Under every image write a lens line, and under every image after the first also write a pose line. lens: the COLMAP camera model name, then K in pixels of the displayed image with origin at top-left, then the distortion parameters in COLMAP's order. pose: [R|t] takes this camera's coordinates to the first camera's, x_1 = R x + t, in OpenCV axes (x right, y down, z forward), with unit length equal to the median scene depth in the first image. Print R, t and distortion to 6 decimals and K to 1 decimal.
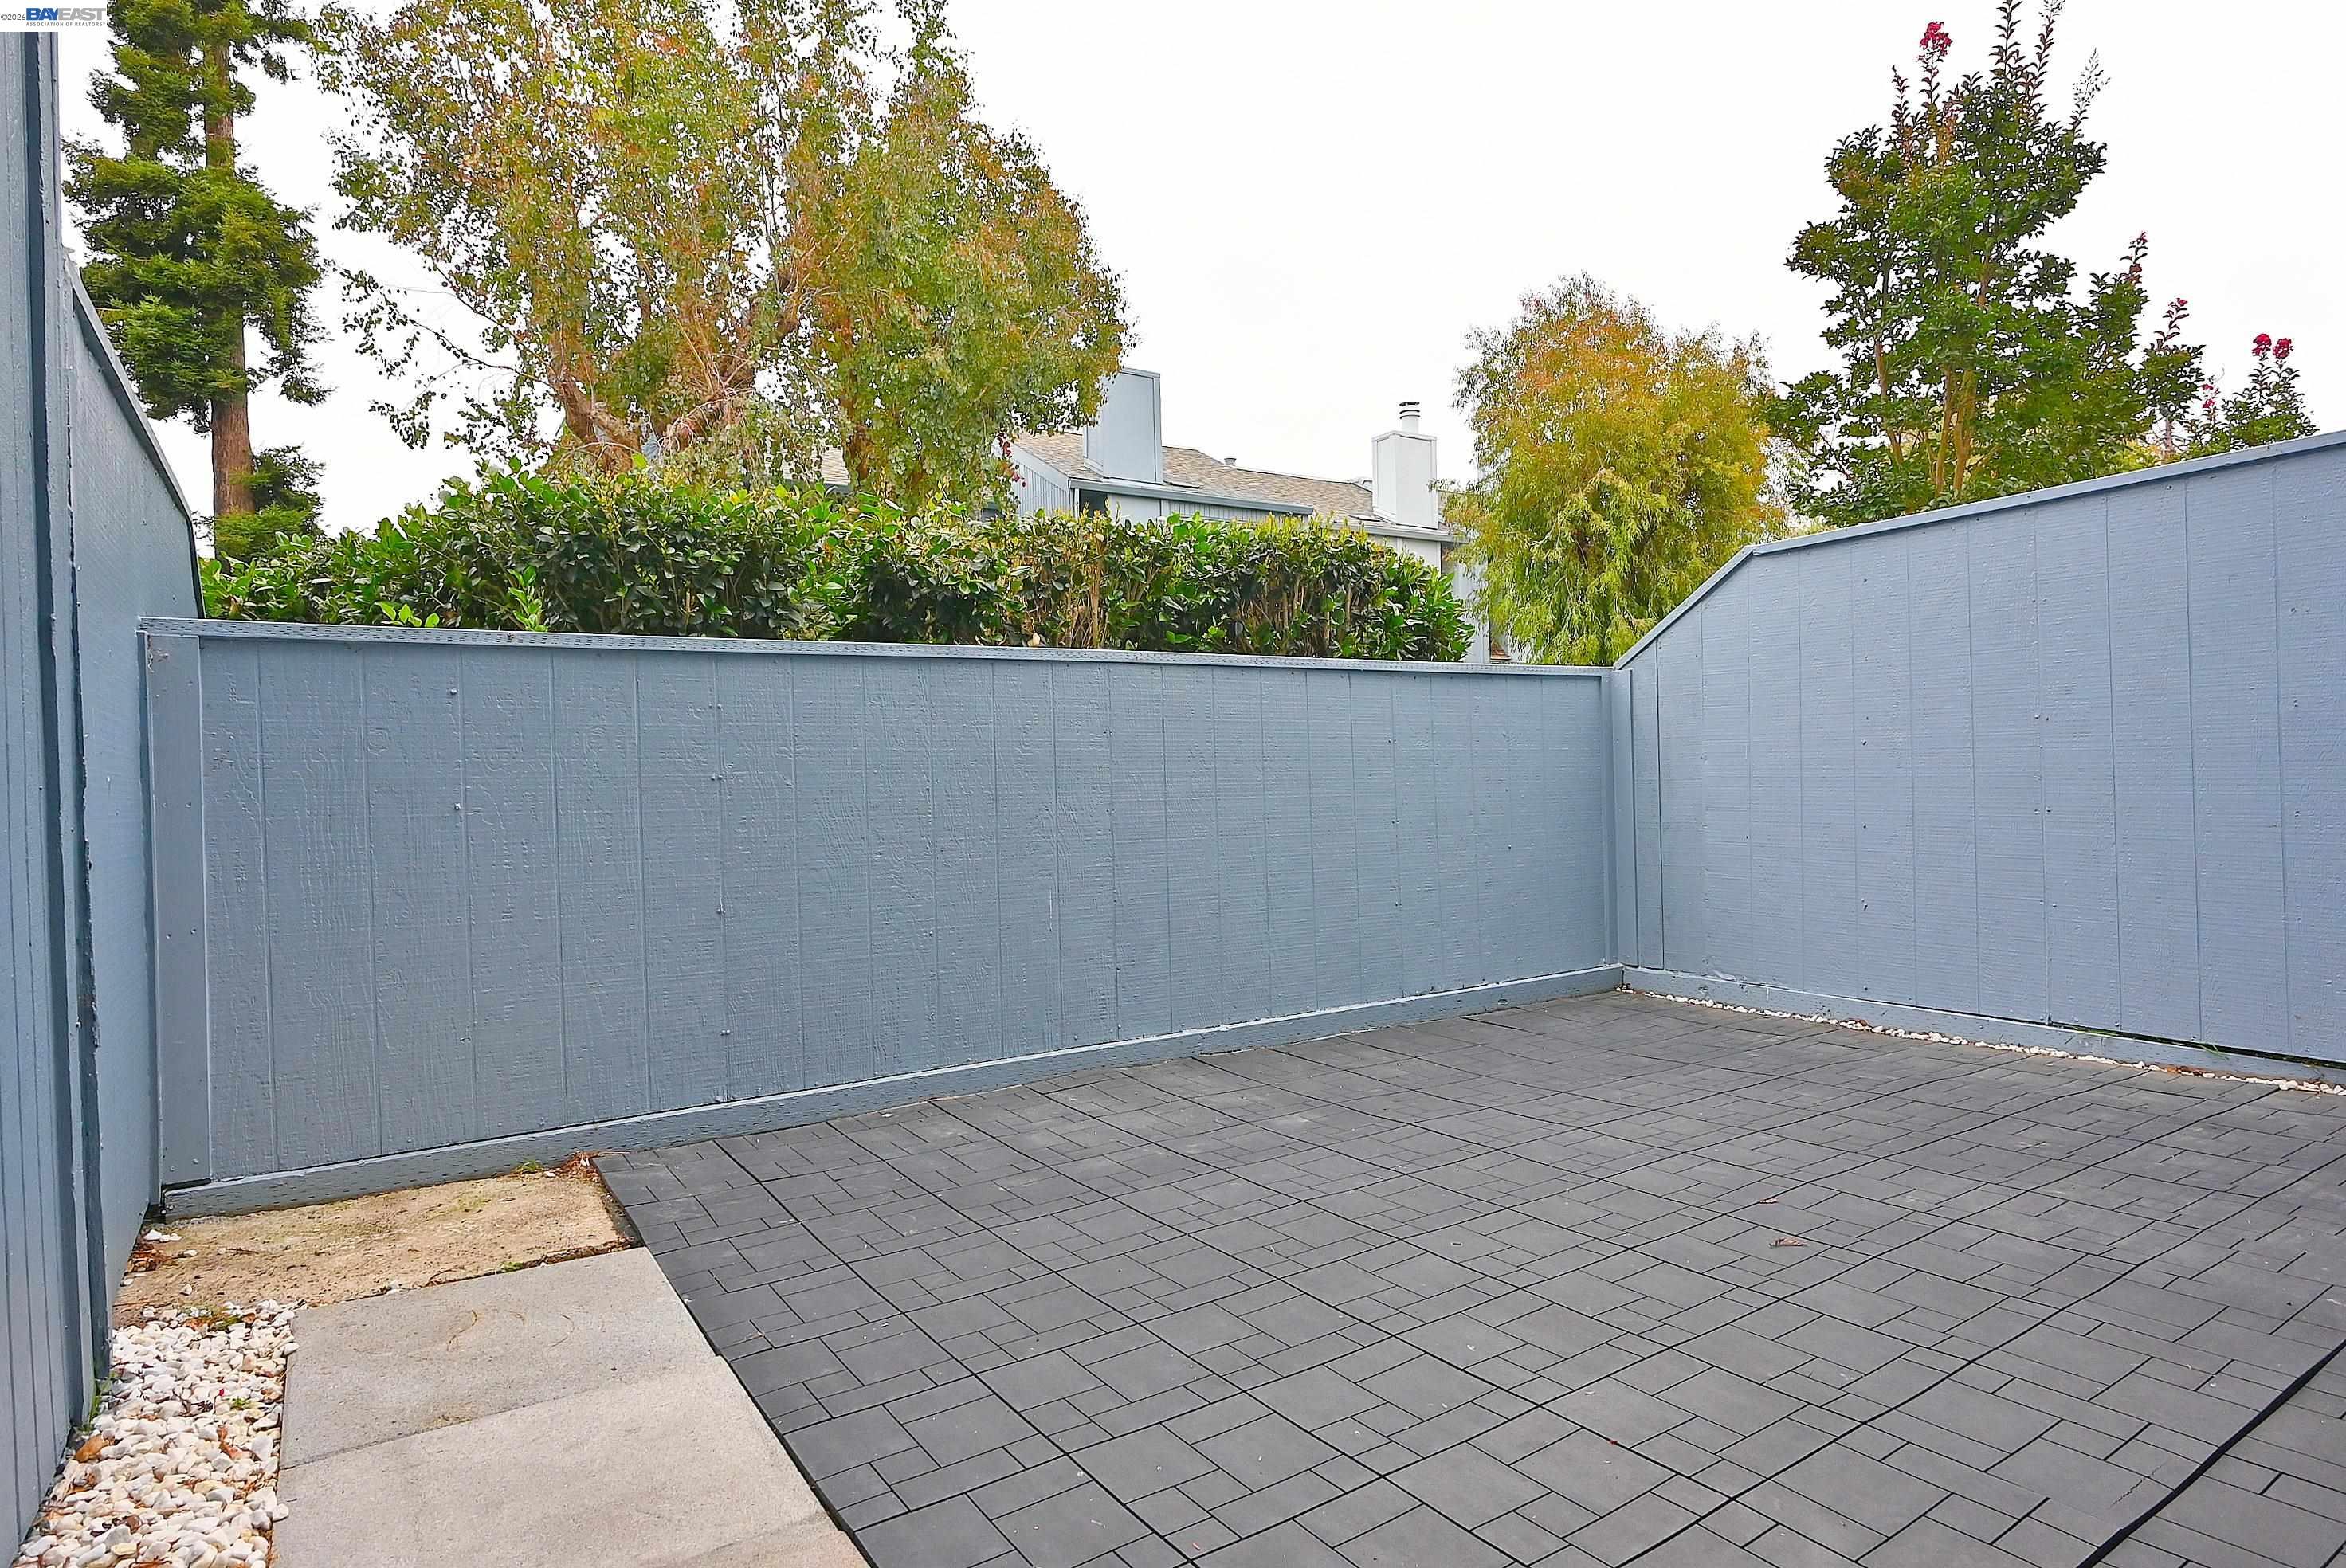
lens RADIAL K [[1274.9, 0, 1170.1], [0, 1274.9, 786.9], [0, 0, 1]] dist [-0.005653, 0.005827]
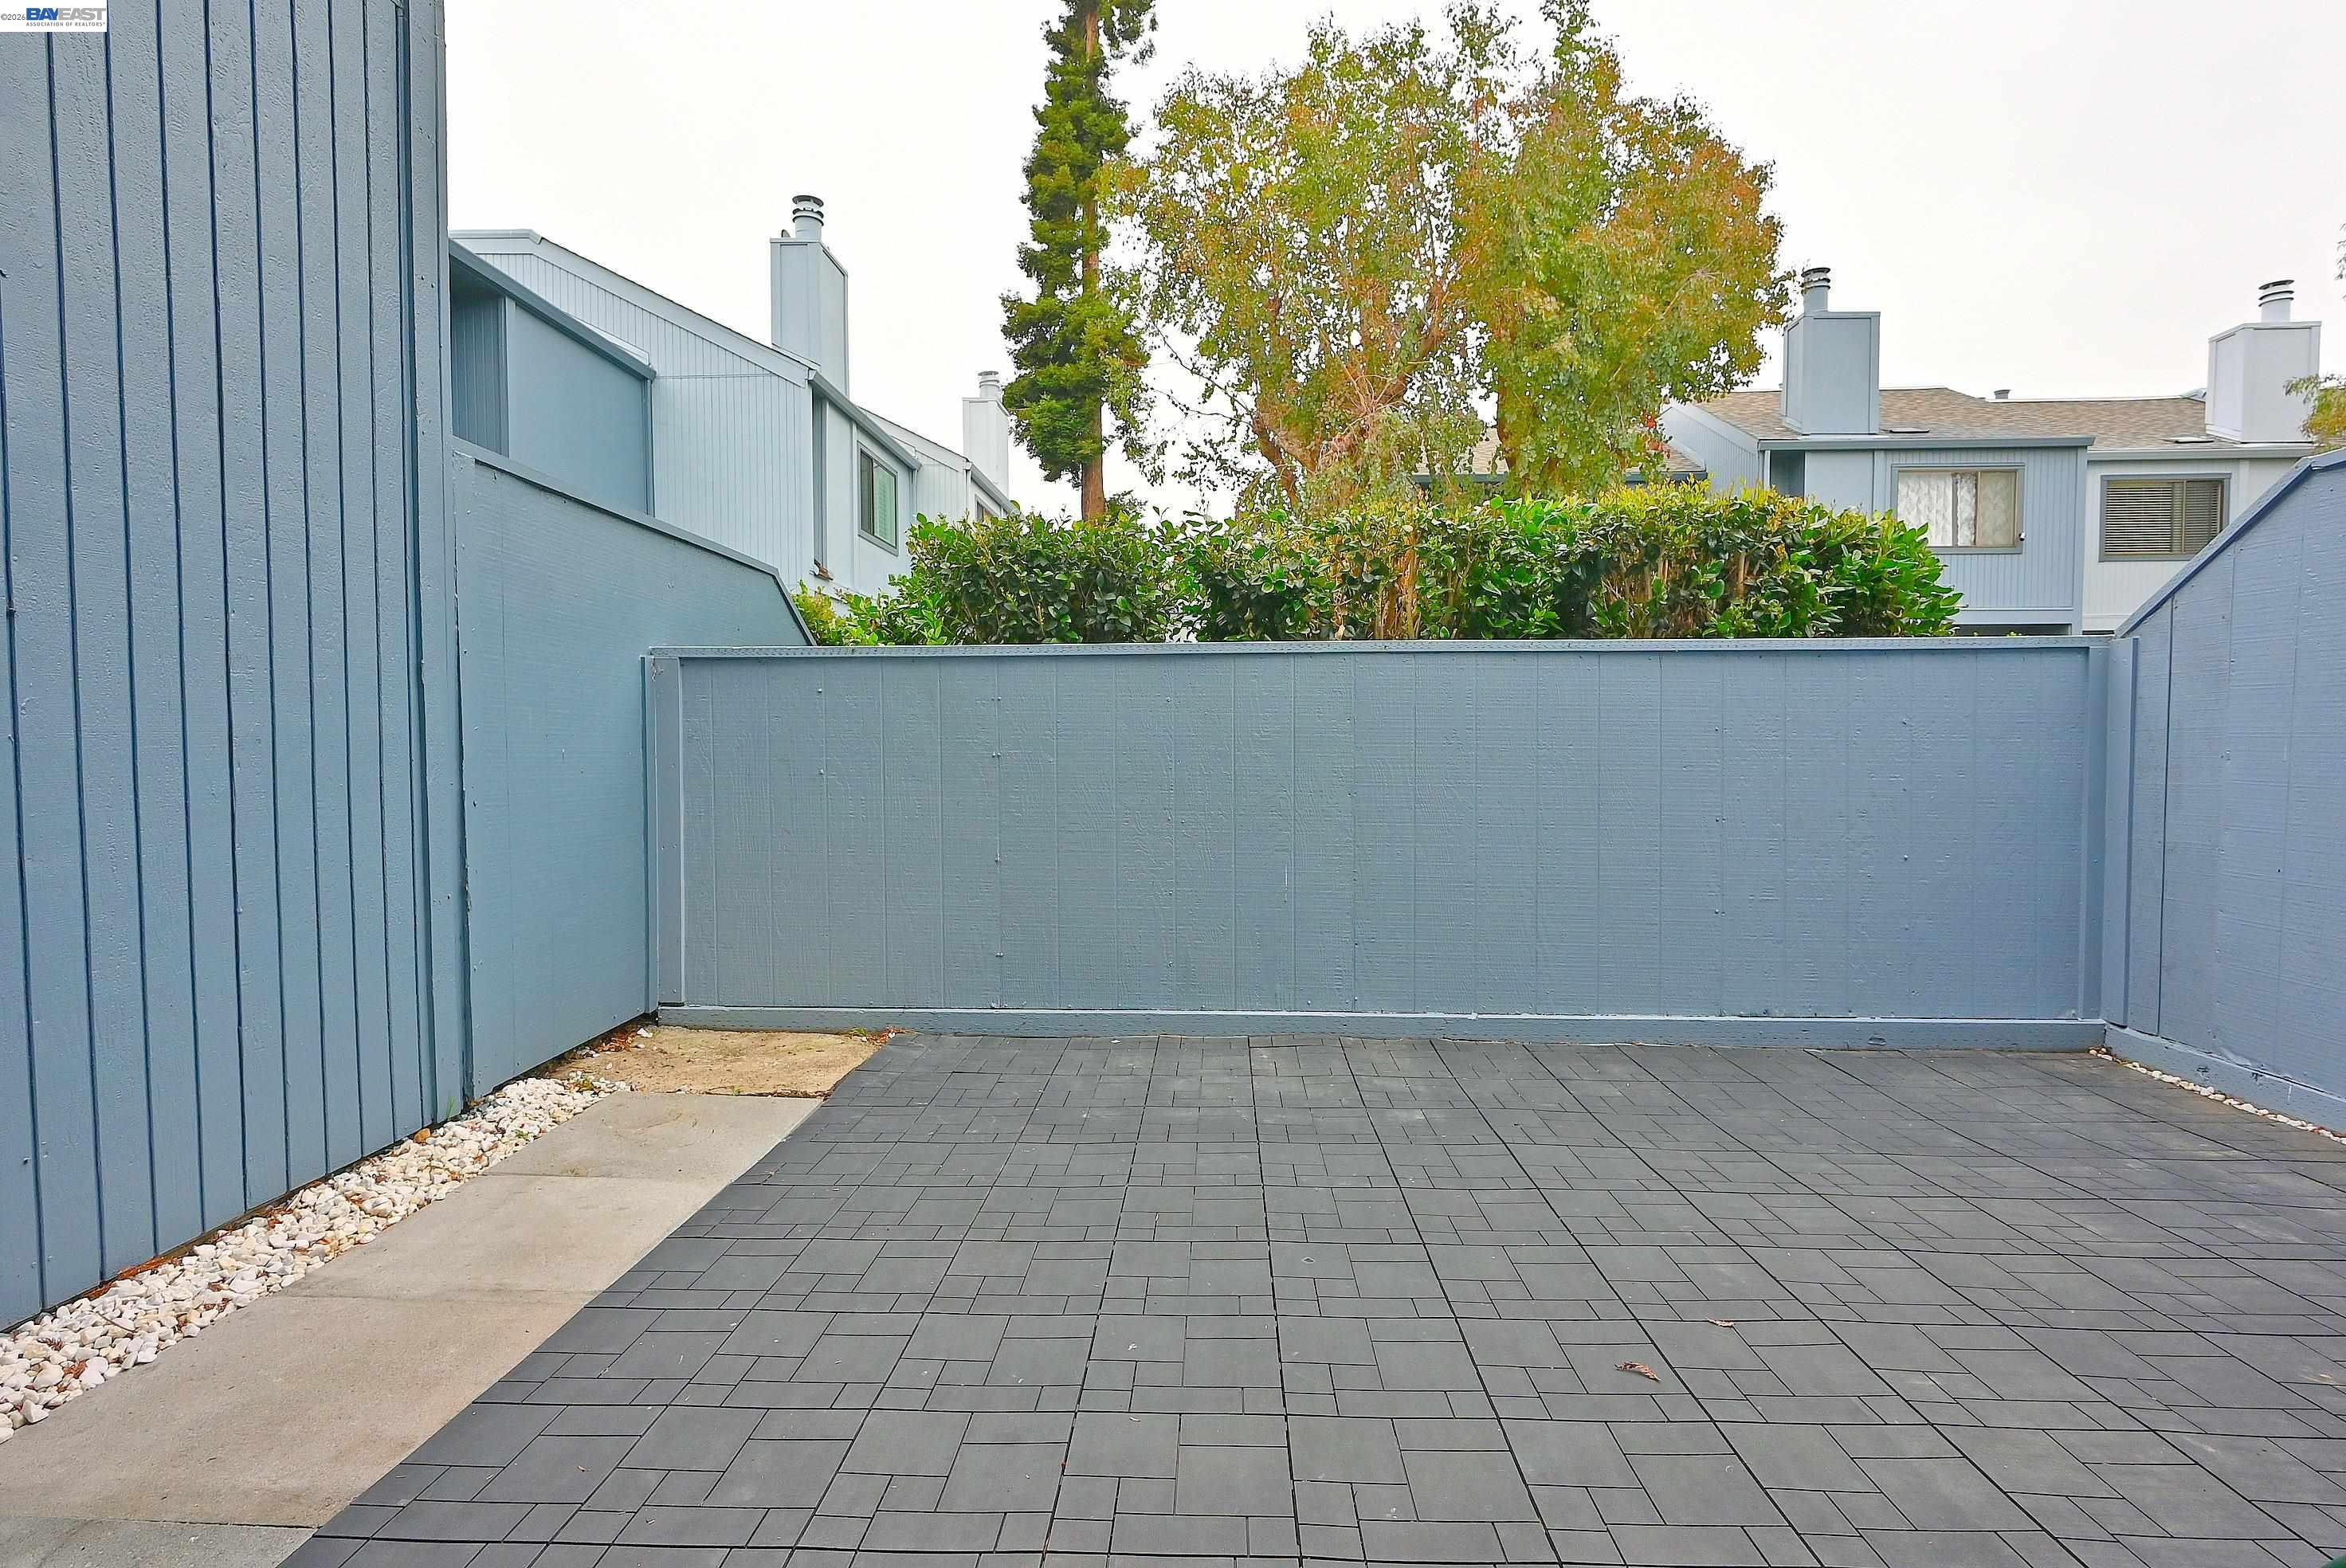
lens RADIAL K [[1155.1, 0, 1175.2], [0, 1155.1, 787.6], [0, 0, 1]] dist [-0.009640, 0.006596]
pose [[0.813819, 0.044195, -0.579435, 0.393232], [-0.025039, 0.998845, 0.041016, -0.022680], [0.580578, -0.018871, 0.813986, 0.140583]]
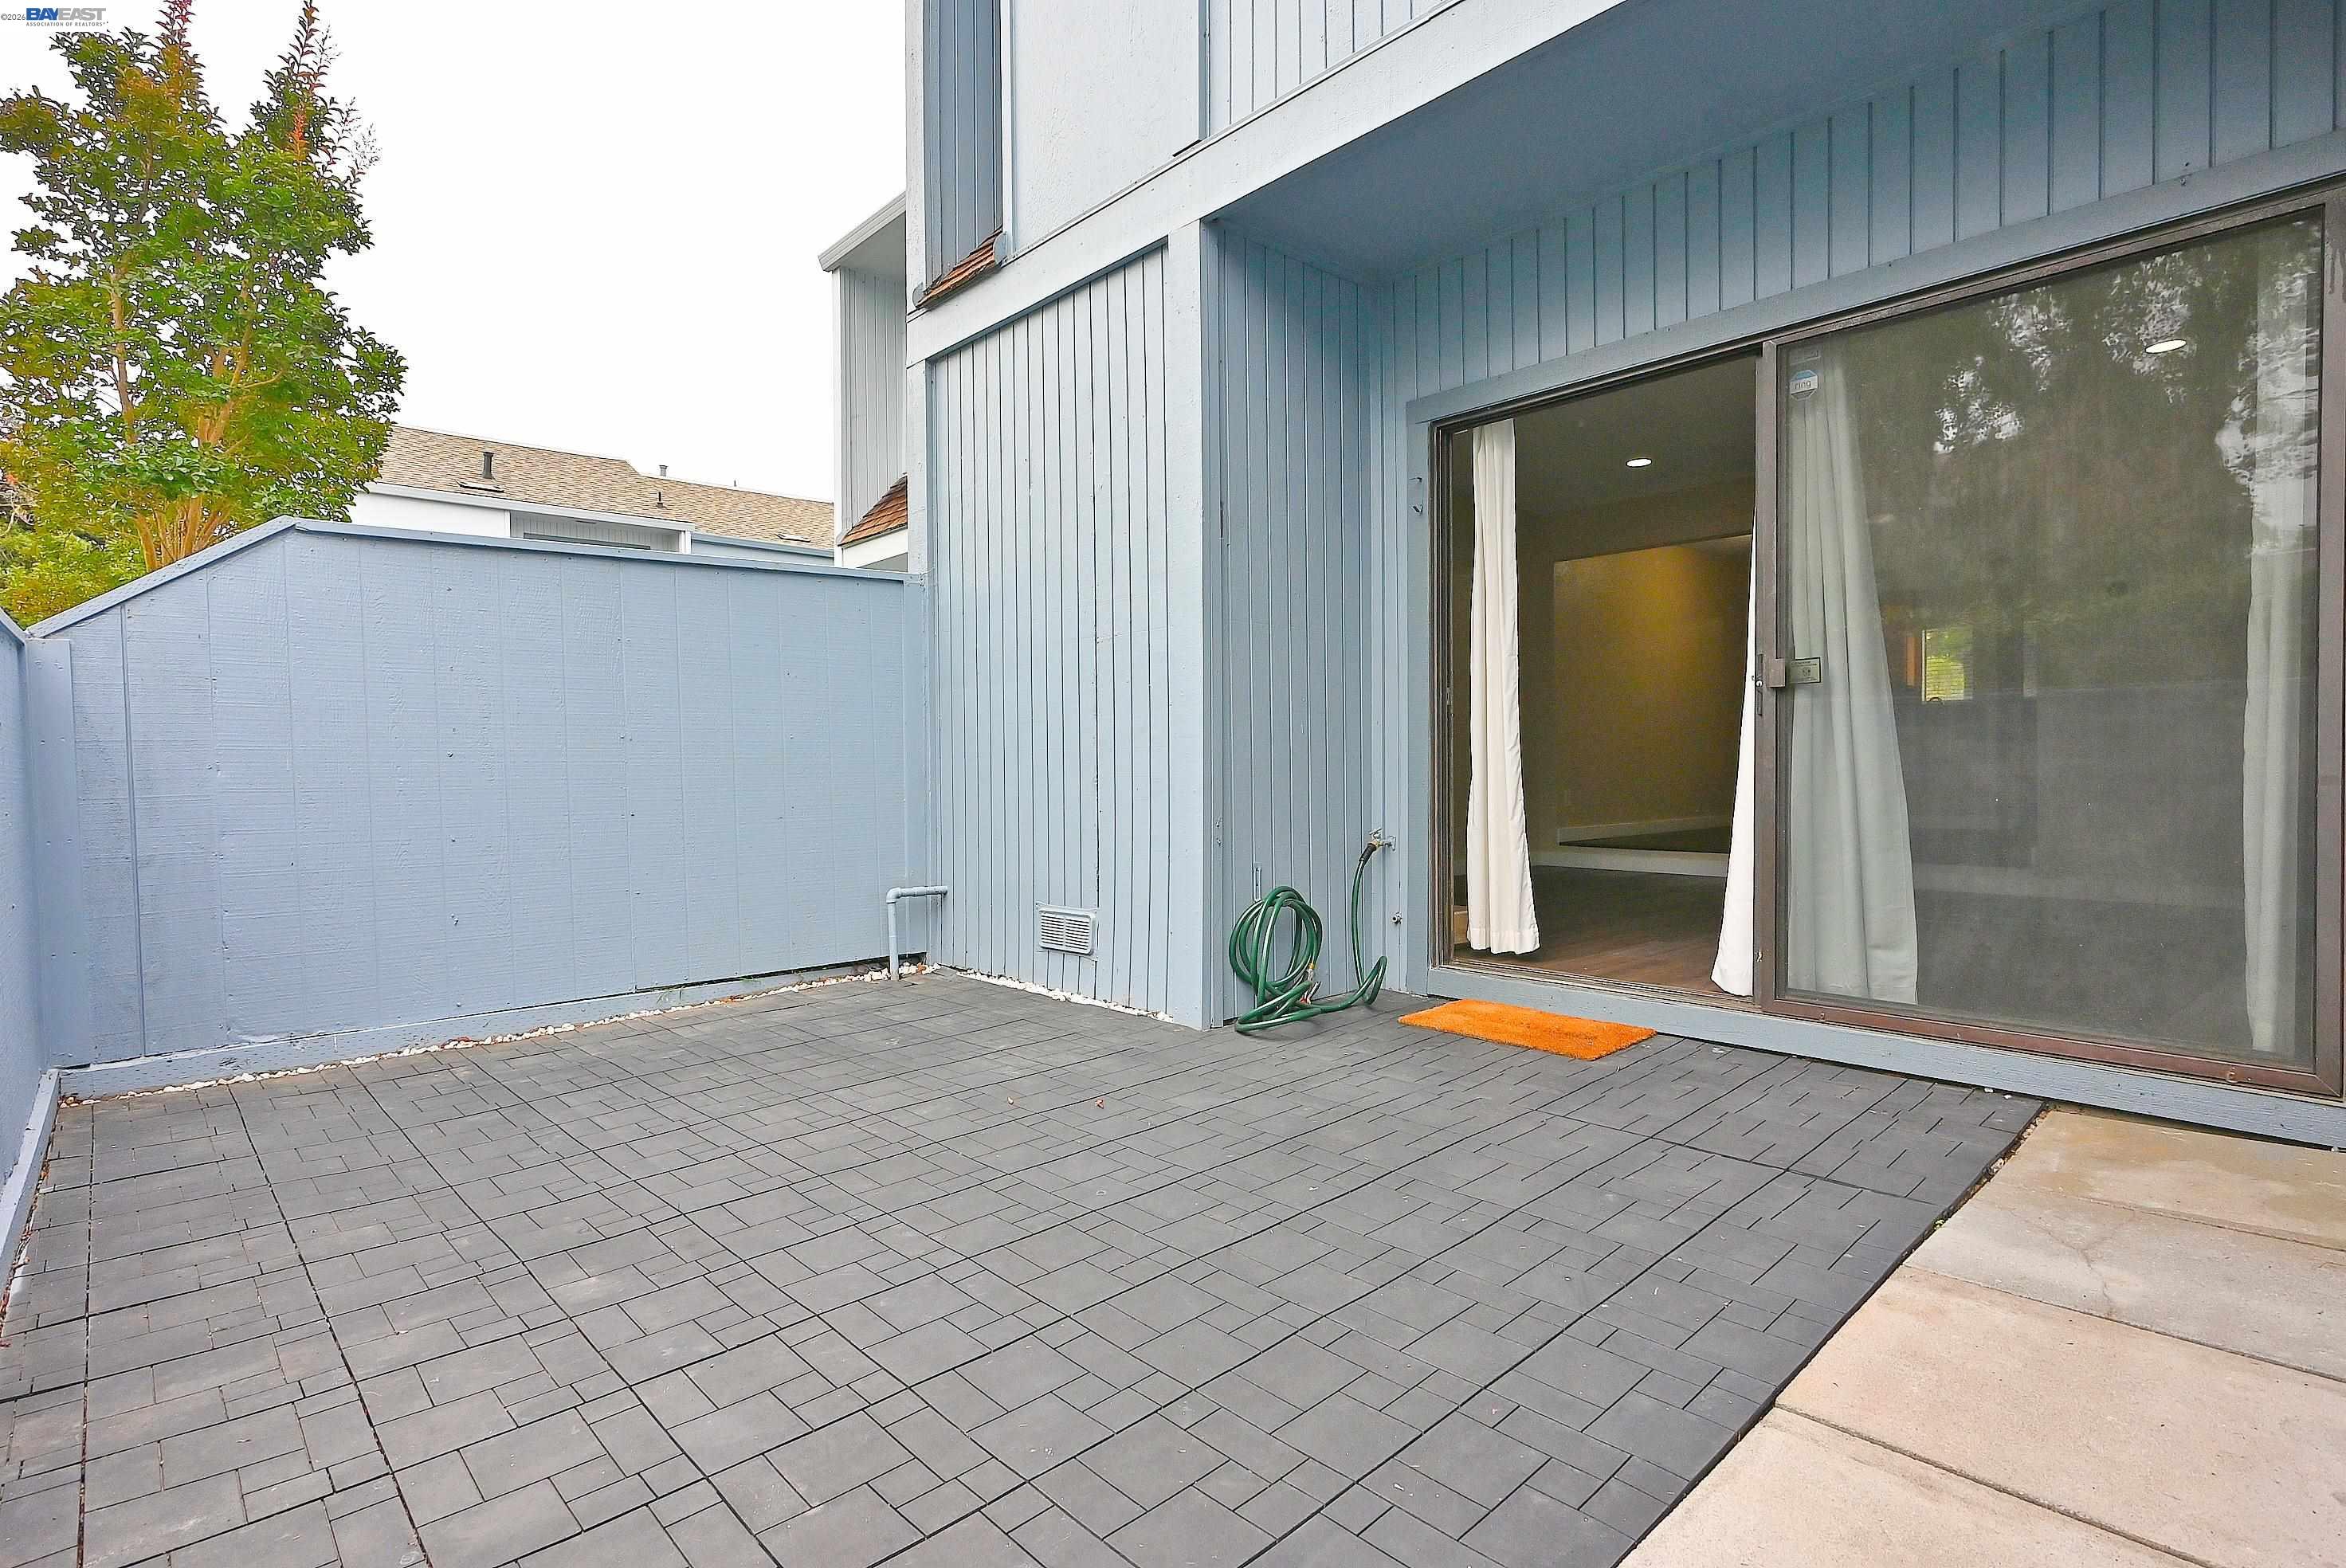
lens RADIAL K [[1155.1, 0, 1175.2], [0, 1155.1, 787.6], [0, 0, 1]] dist [-0.009640, 0.006596]
pose [[-0.169129, 0.003958, 0.985586, -0.475331], [0.029187, 0.999573, 0.000994, 0.006241], [-0.985162, 0.028935, -0.169172, 0.676212]]
